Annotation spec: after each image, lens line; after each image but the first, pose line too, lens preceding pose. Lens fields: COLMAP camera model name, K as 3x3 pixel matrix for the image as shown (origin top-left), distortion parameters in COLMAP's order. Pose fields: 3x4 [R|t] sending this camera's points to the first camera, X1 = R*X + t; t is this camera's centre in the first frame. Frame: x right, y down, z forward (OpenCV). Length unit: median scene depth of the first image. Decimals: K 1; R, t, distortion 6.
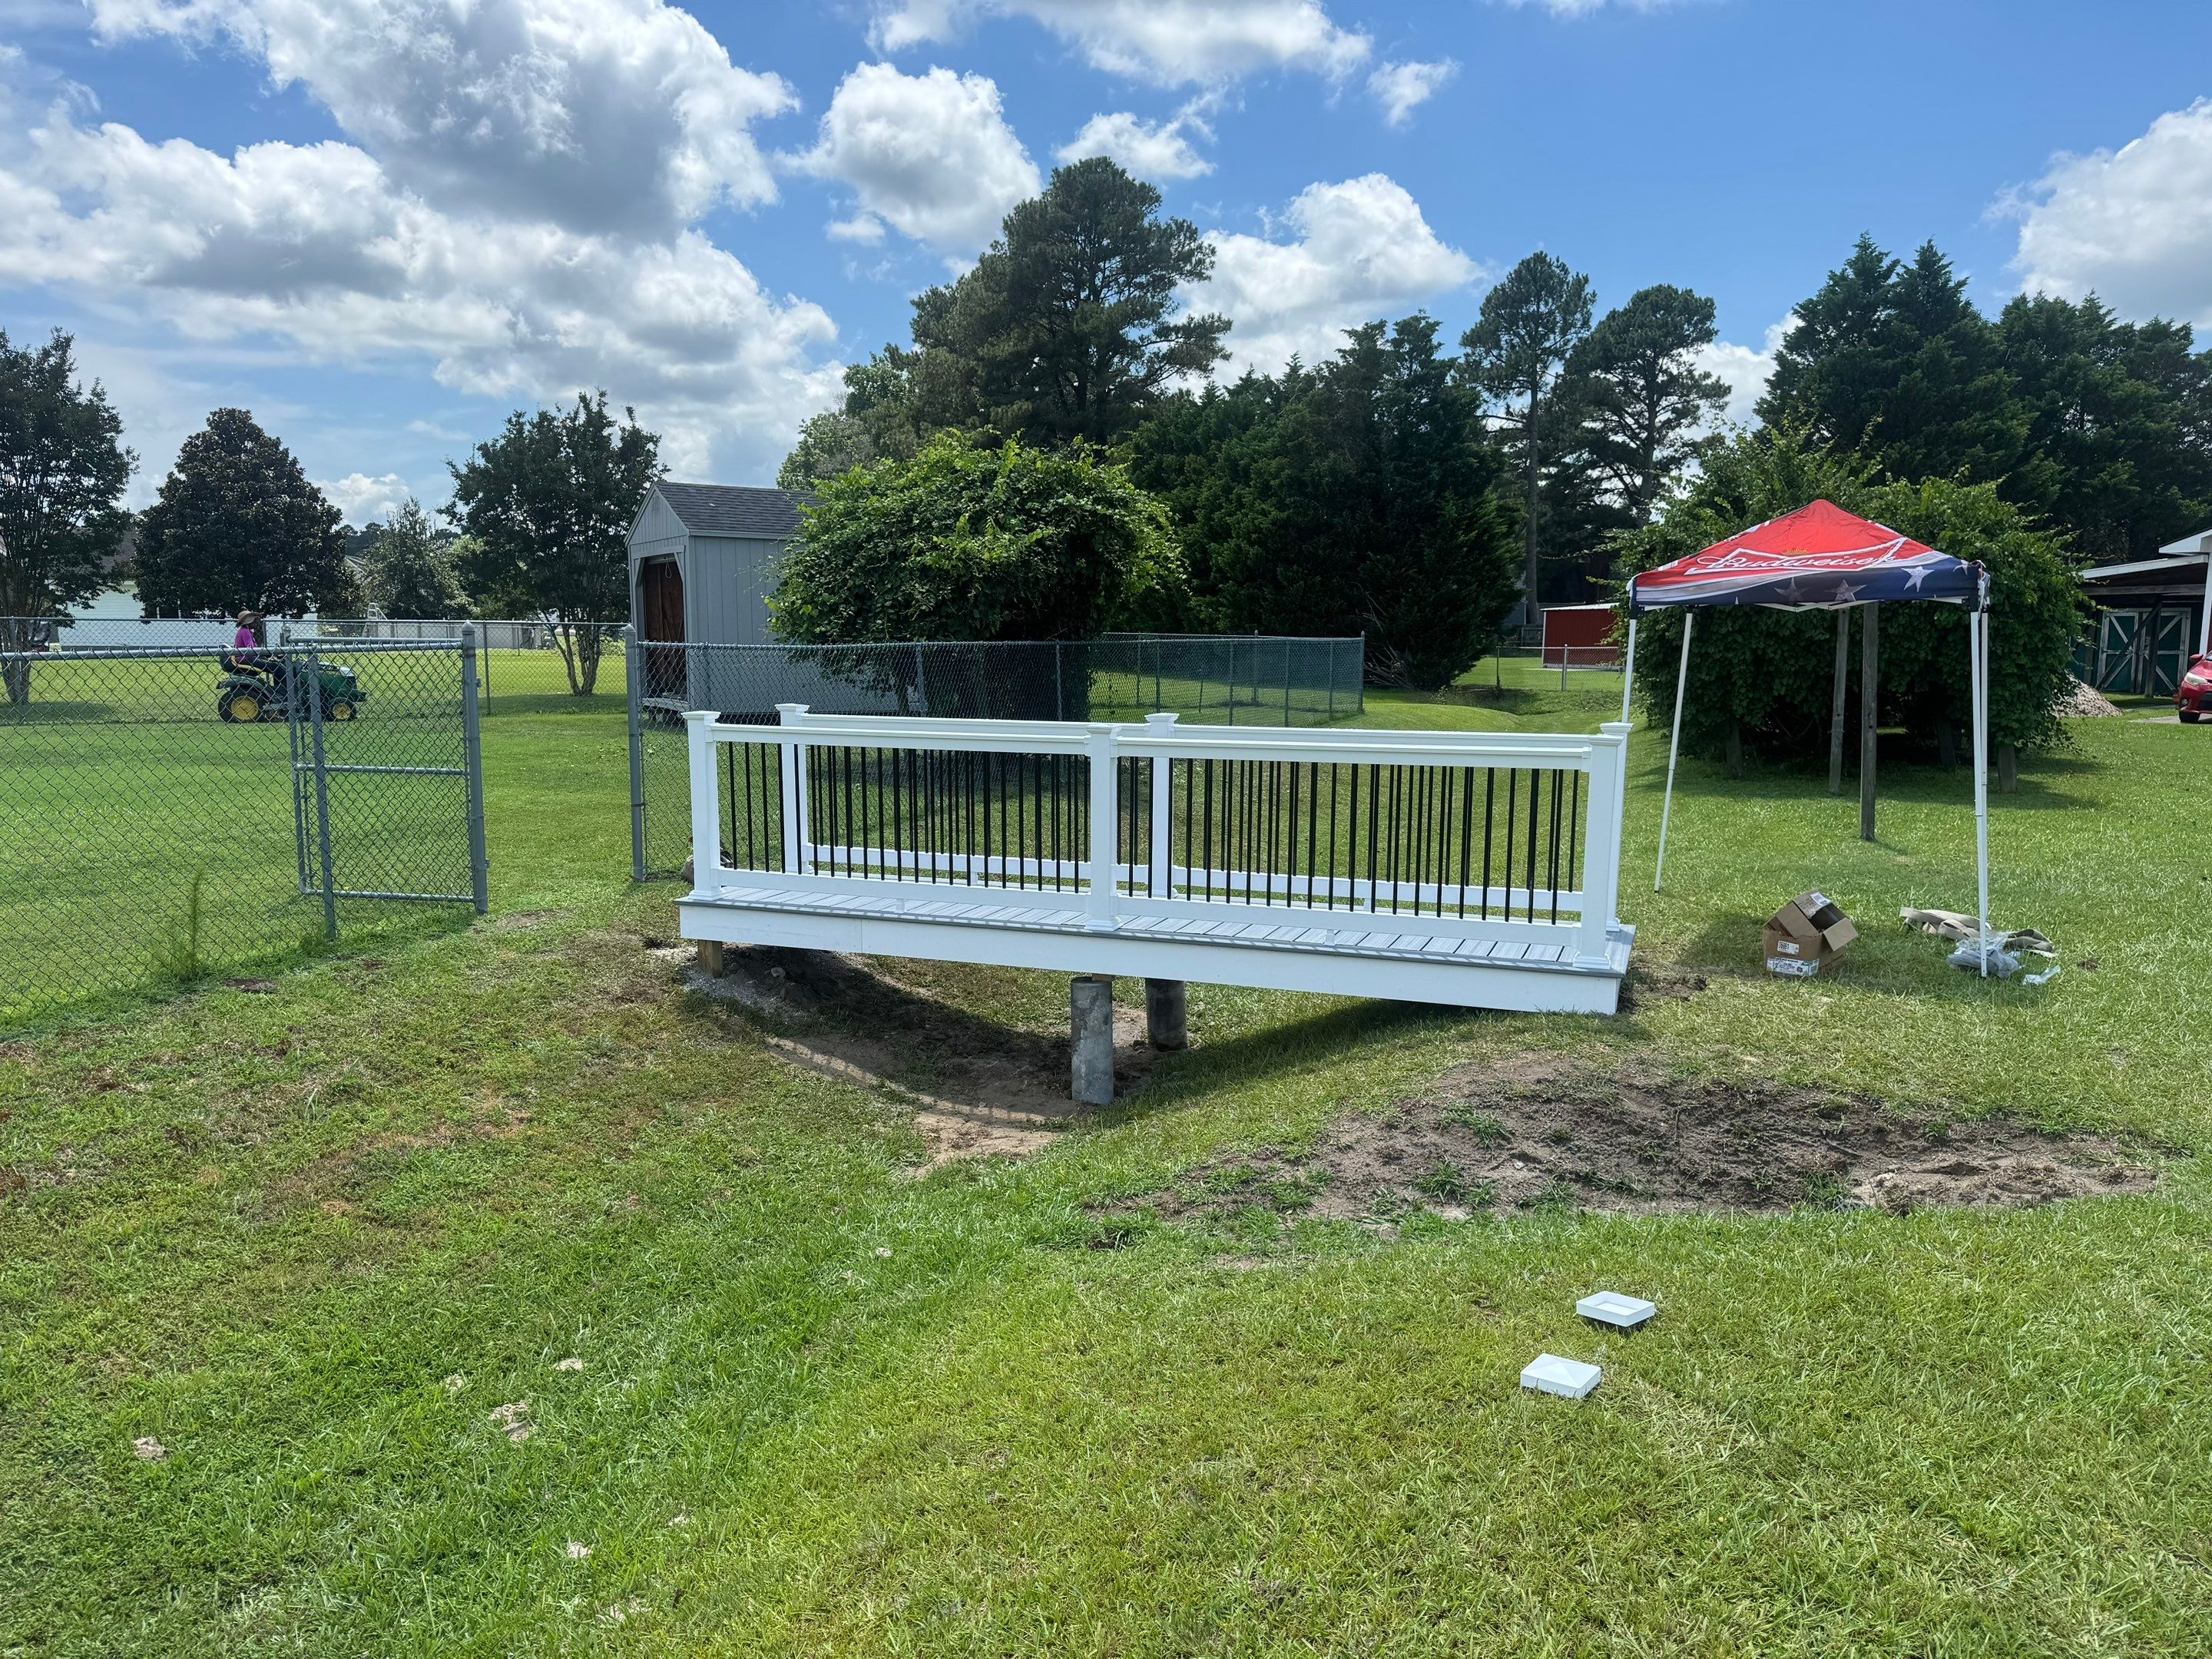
lens RADIAL K [[1626.2, 0, 1106.0], [0, 1626.2, 829.5], [0, 0, 1]] dist [0.028276, -0.083379]
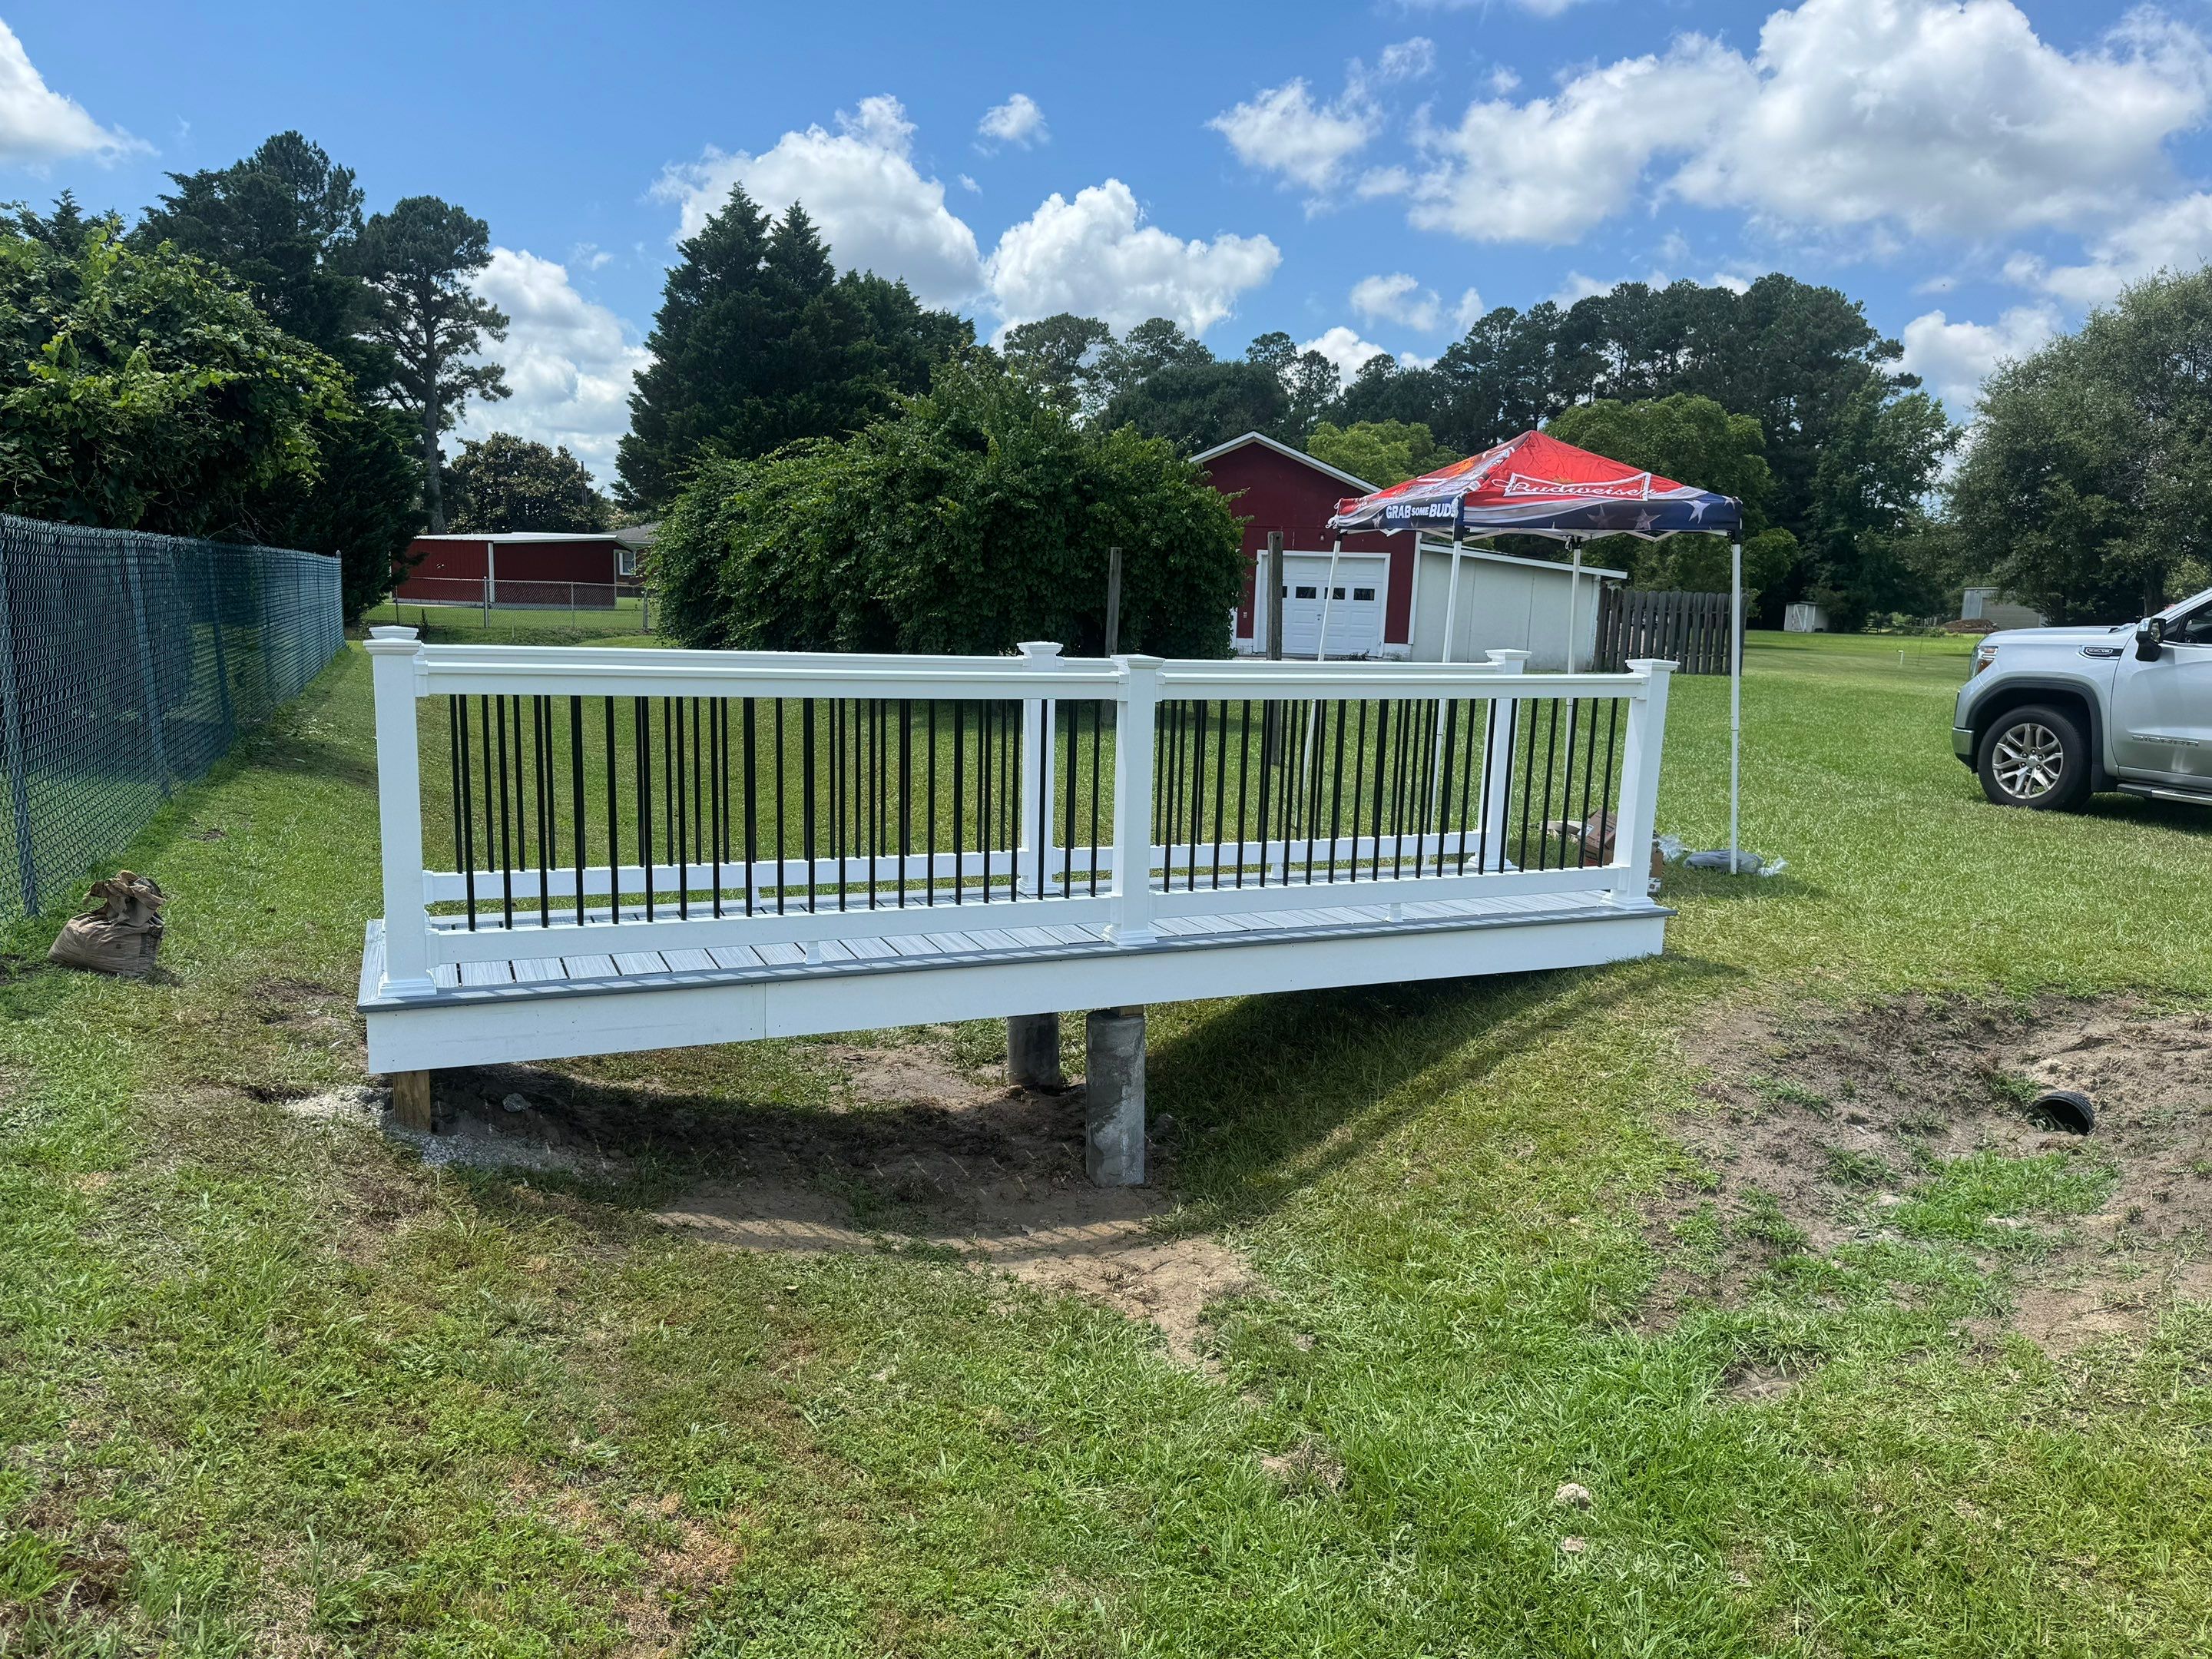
lens RADIAL K [[1577.2, 0, 1106.0], [0, 1577.2, 829.5], [0, 0, 1]] dist [0.004843, 0.003614]
pose [[0.688720, -0.089151, 0.719526, -0.132091], [0.060519, 0.996017, 0.065480, -0.009069], [-0.722497, -0.001553, 0.691372, 0.138262]]
